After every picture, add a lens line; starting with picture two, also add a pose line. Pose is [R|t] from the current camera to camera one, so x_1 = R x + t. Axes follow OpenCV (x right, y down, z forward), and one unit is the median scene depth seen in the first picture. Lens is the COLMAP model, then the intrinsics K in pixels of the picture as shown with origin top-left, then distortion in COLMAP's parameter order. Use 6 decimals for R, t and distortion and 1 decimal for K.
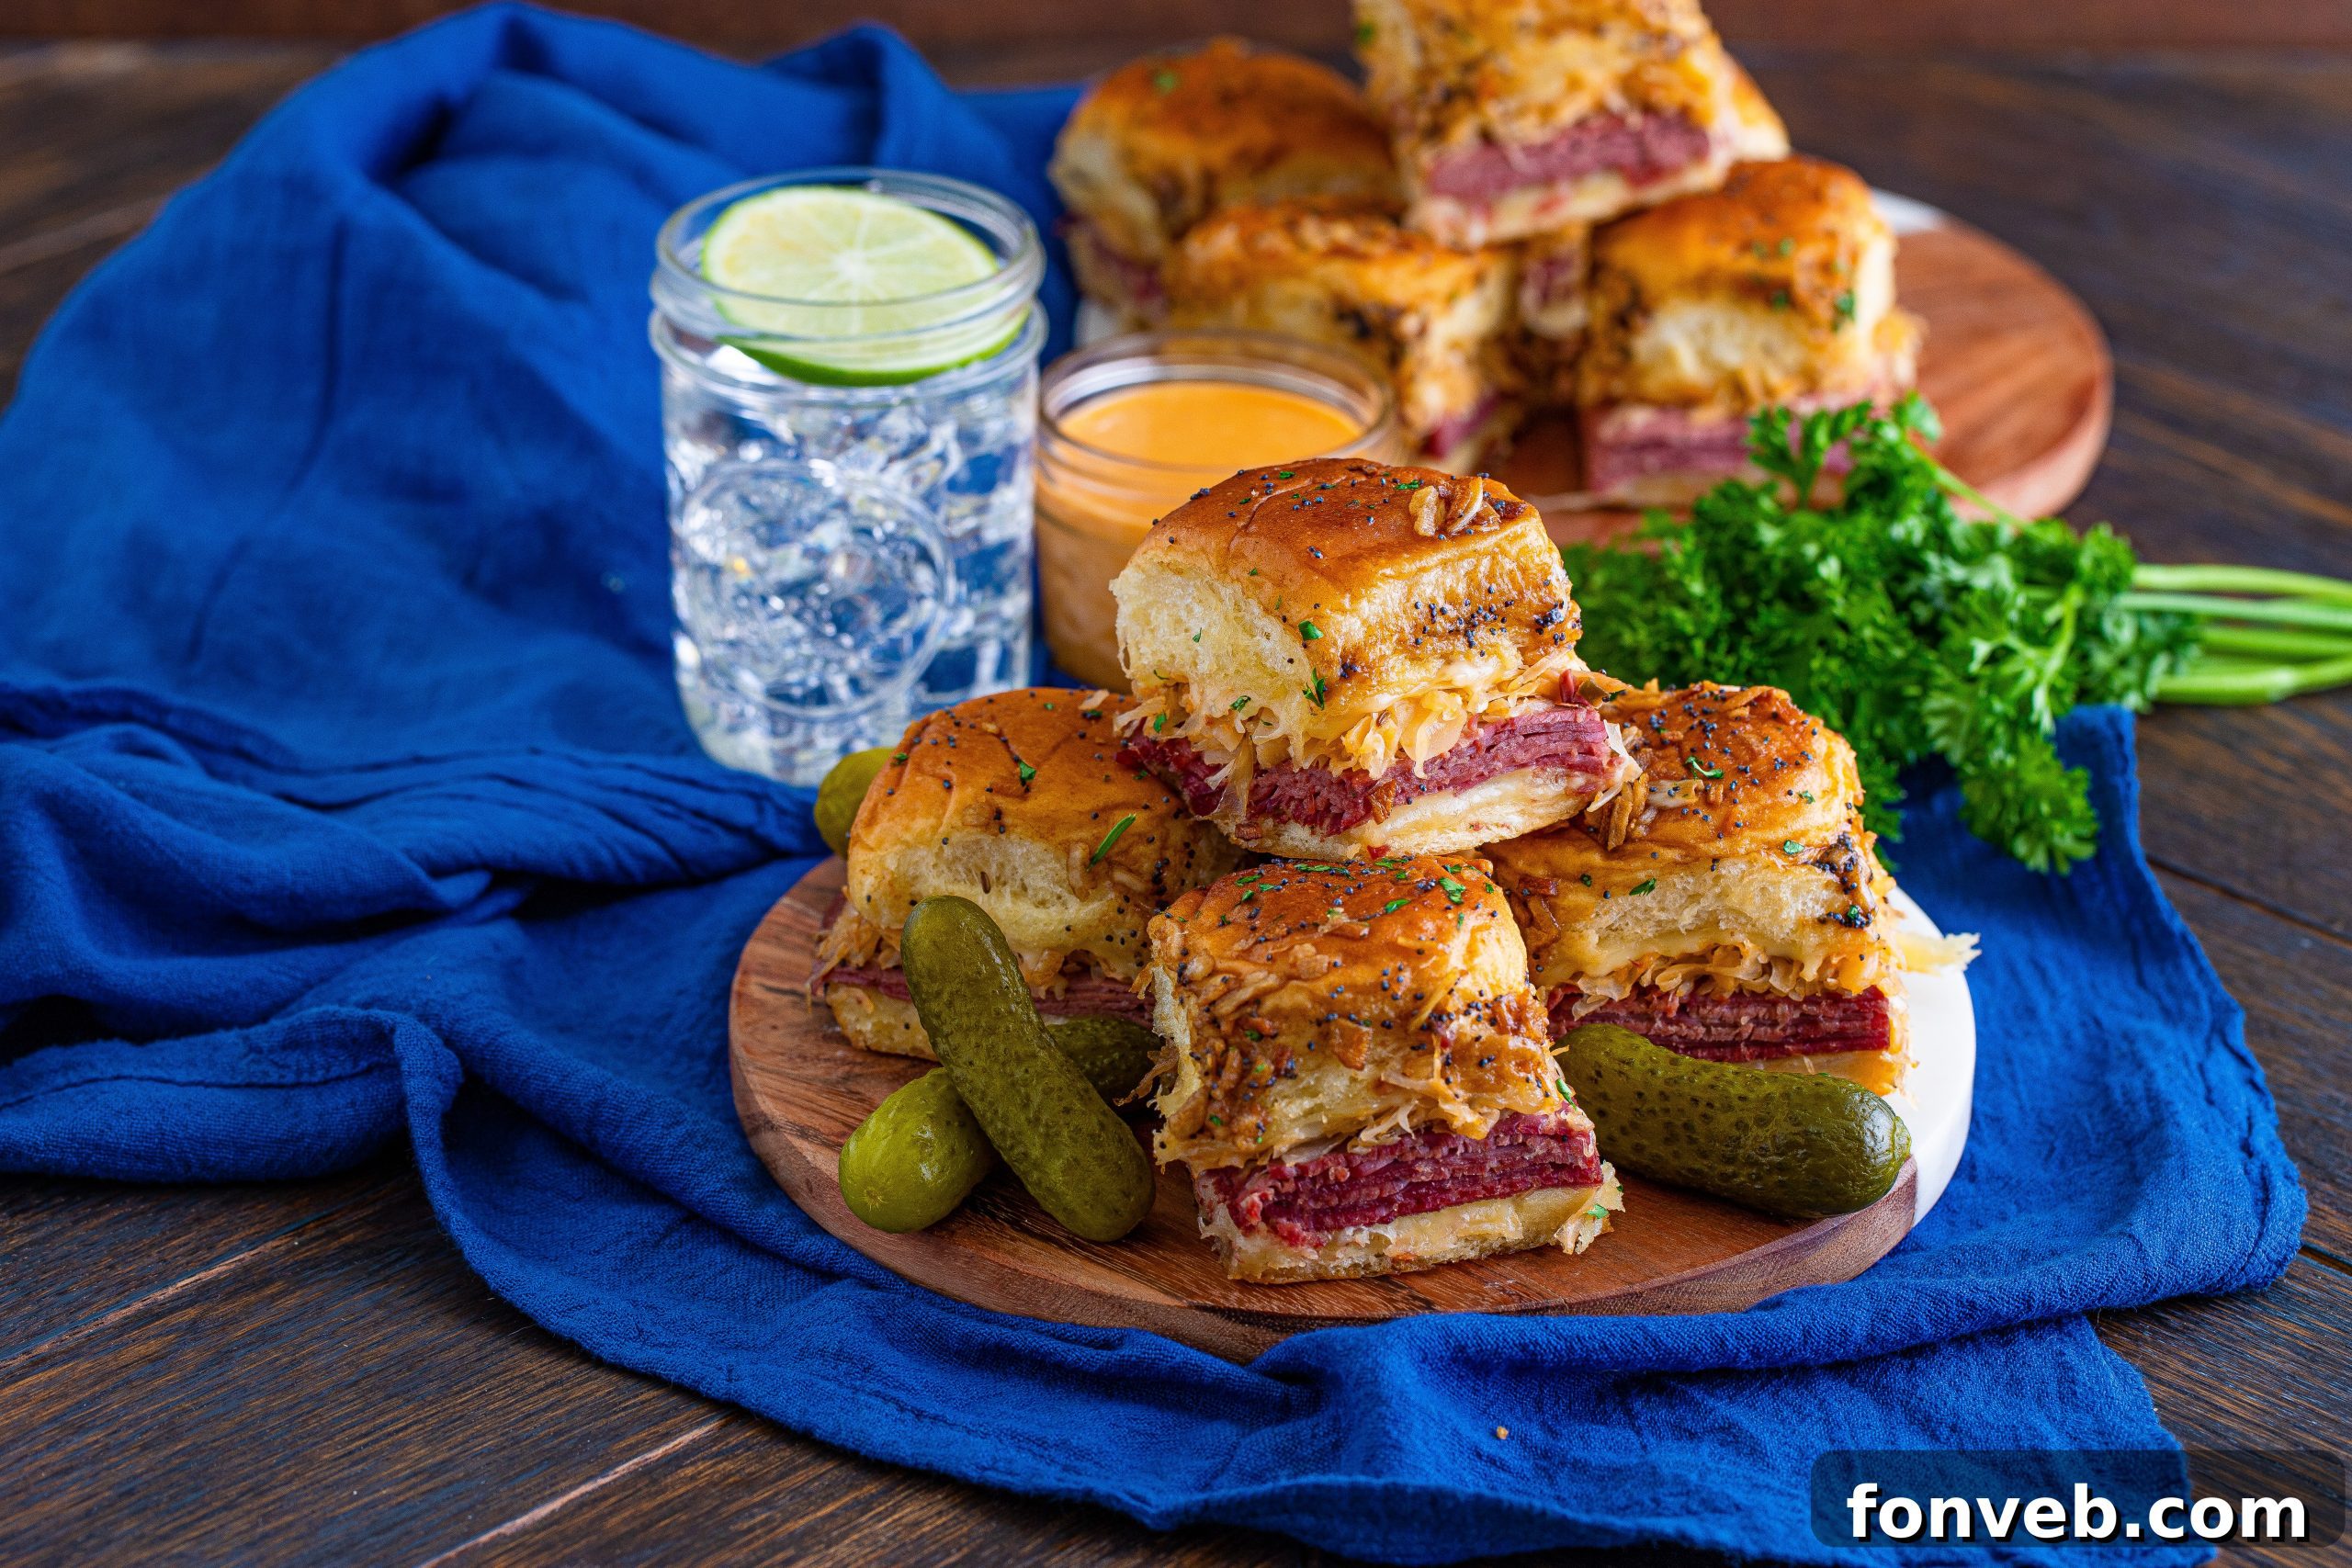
lens RADIAL K [[7934.9, 0, 1252.0], [0, 7934.9, 835.9], [0, 0, 1]] dist [0.013750, 0.042335]
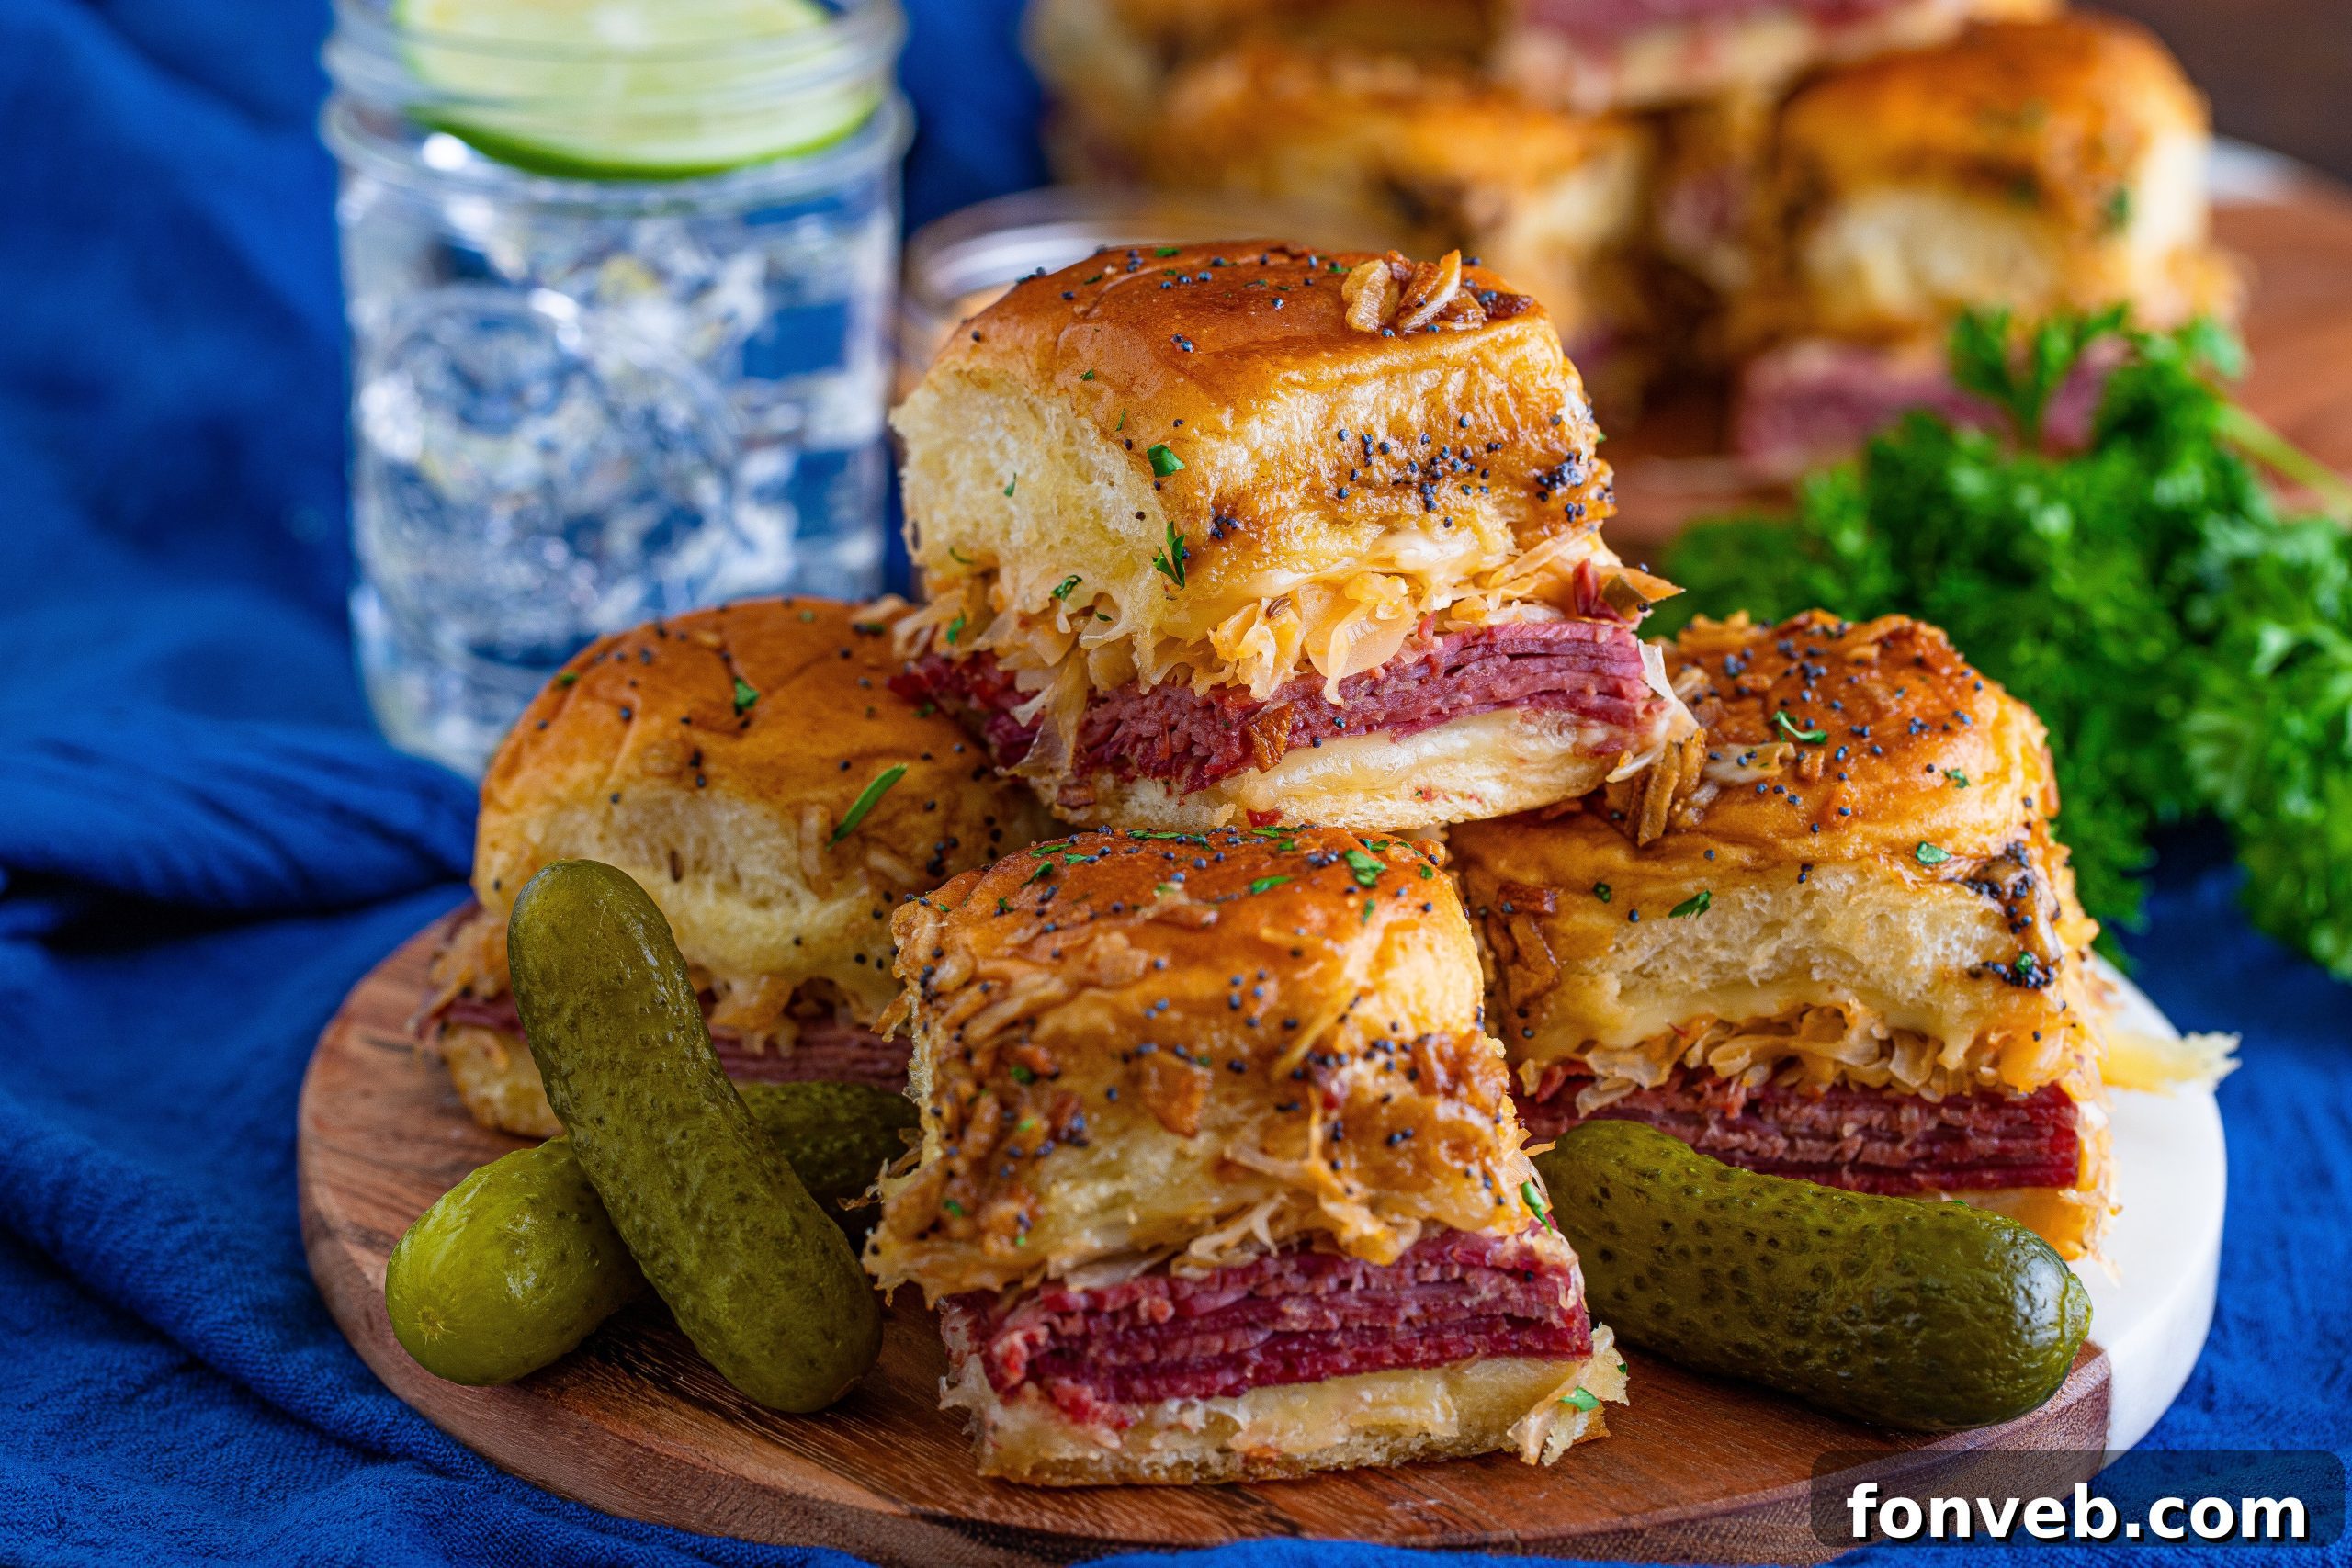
lens RADIAL K [[7934.9, 0, 1252.0], [0, 7934.9, 835.9], [0, 0, 1]] dist [0.013750, 0.042335]
pose [[0.996840, 0.039276, -0.069054, 0.058864], [-0.044537, 0.996084, -0.076369, 0.051808], [0.065784, 0.079203, 0.994686, 0.371637]]
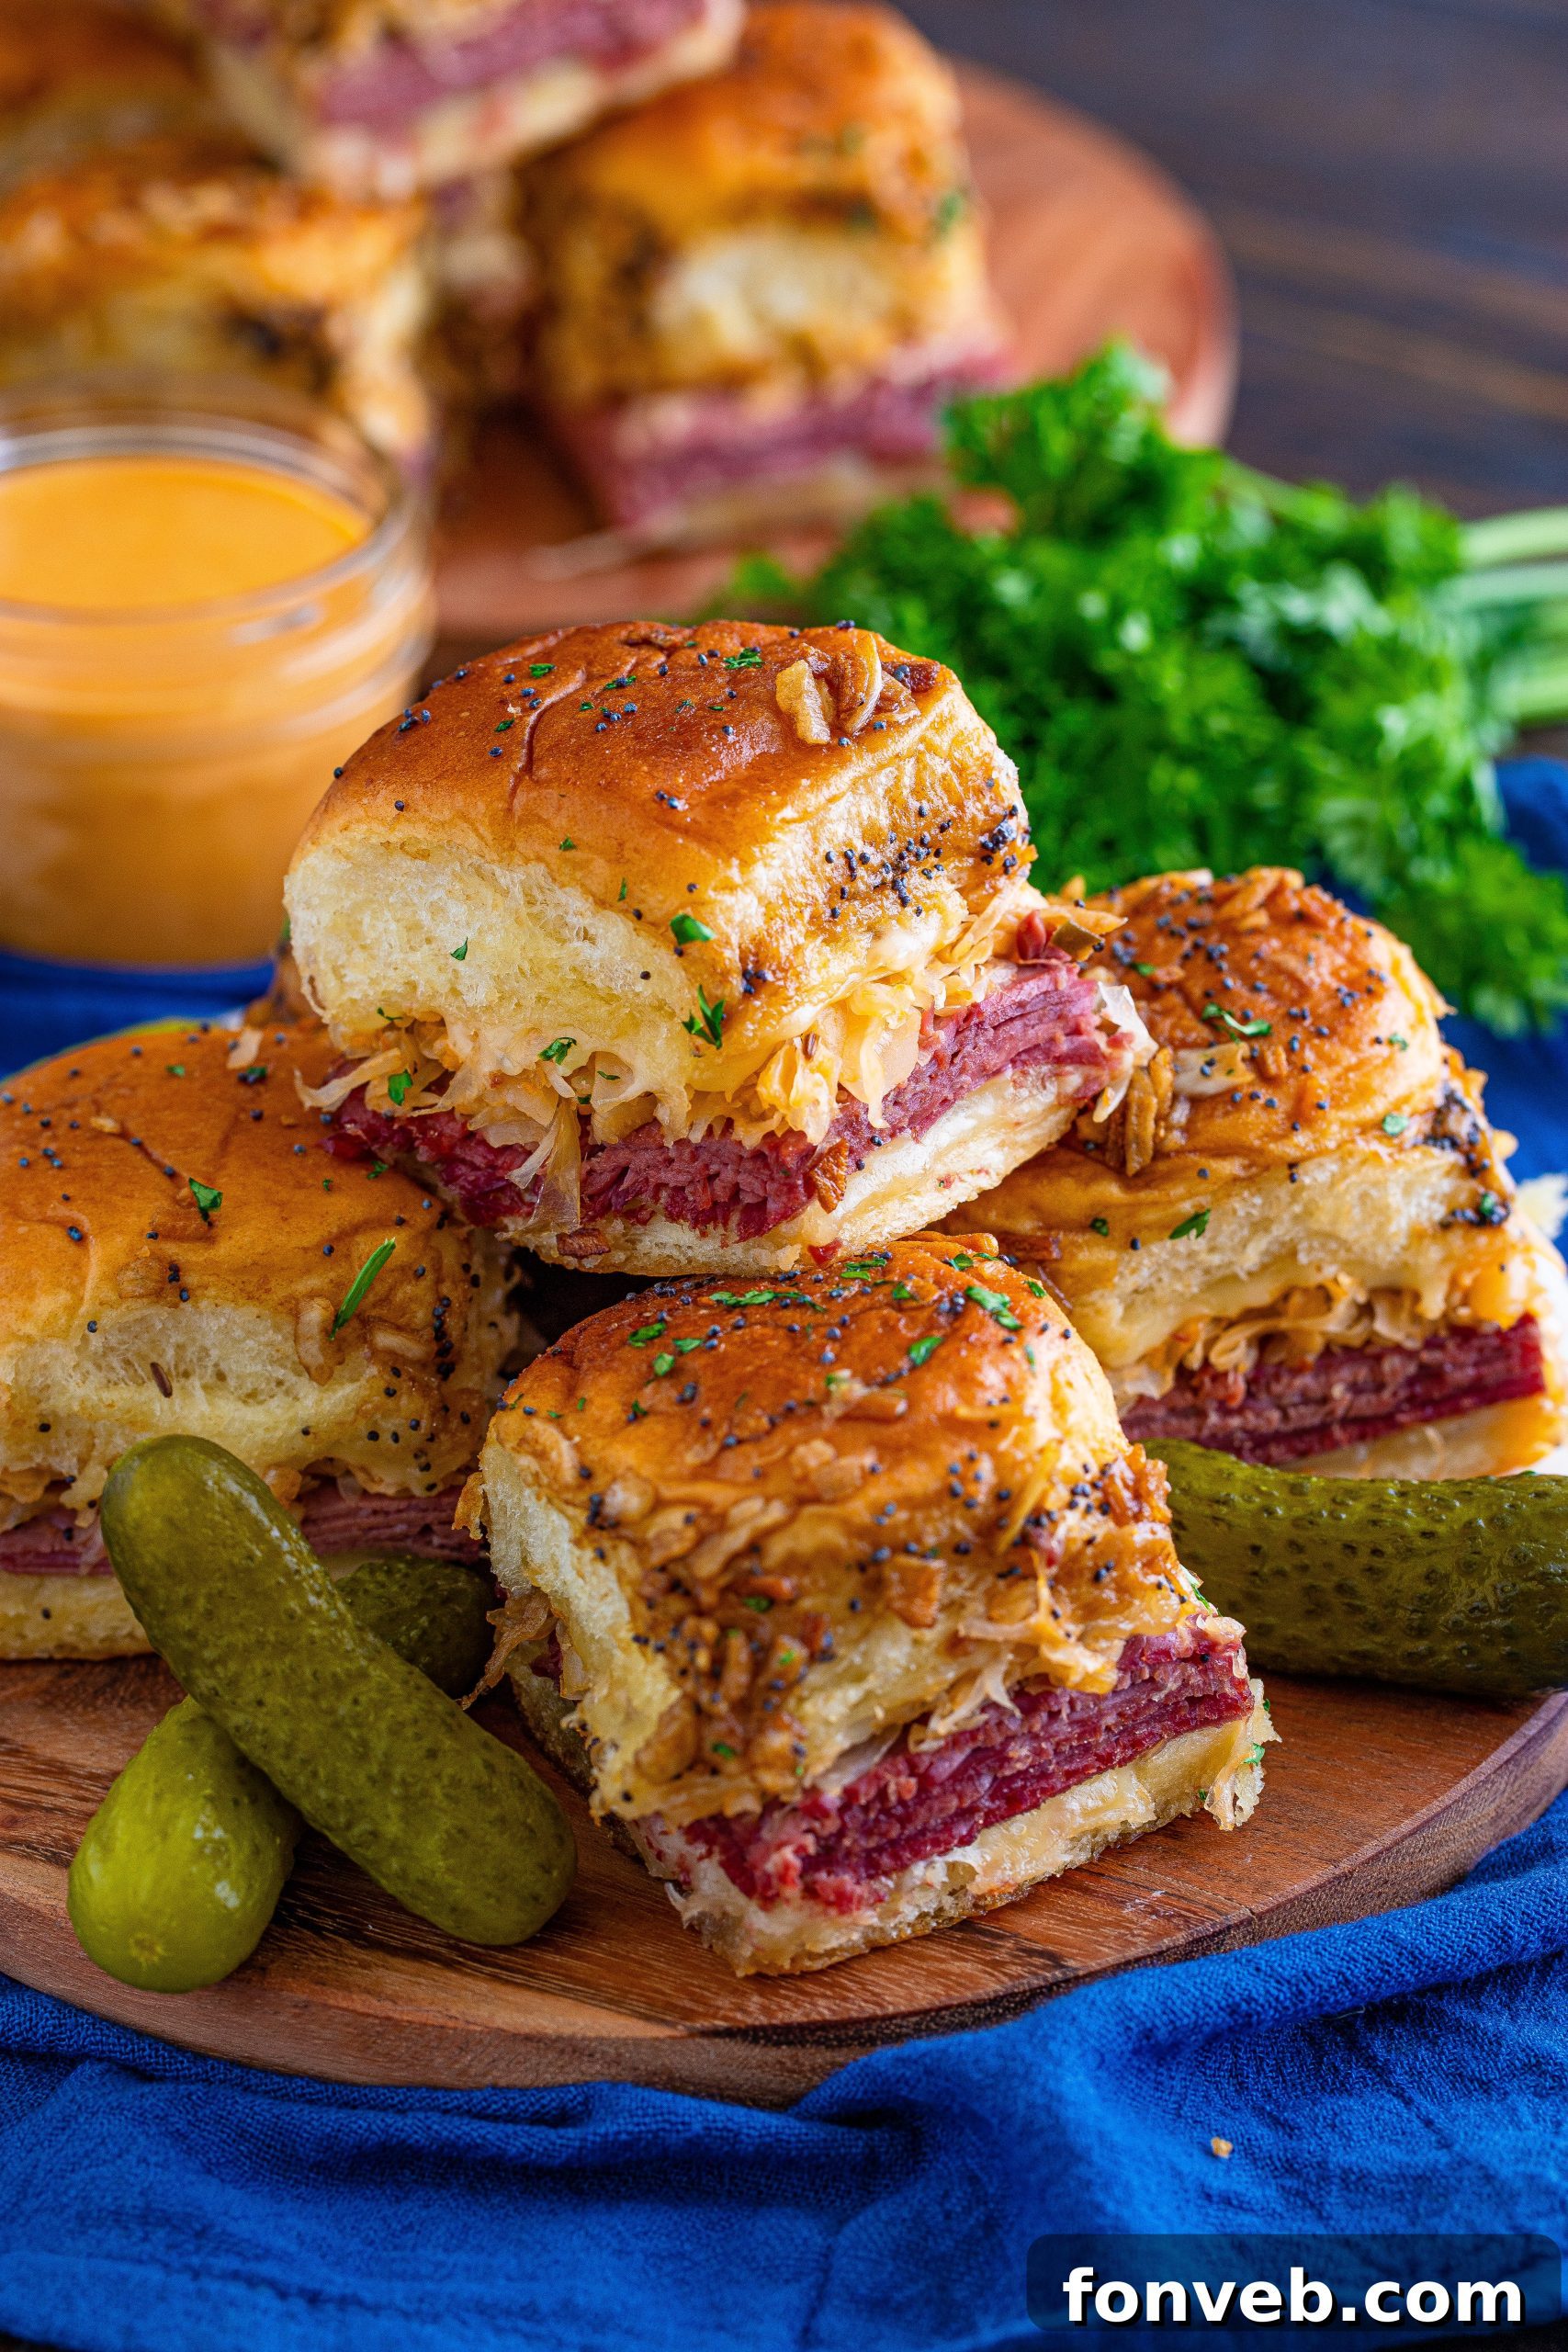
lens RADIAL K [[7934.9, 0, 936.2], [0, 7934.9, 1168.1], [0, 0, 1]] dist [0.013750, 0.042335]
pose [[0.956450, -0.164188, 0.241343, -0.127221], [0.143023, 0.984359, 0.102863, -0.068411], [-0.254457, -0.063866, 0.964973, 0.390363]]
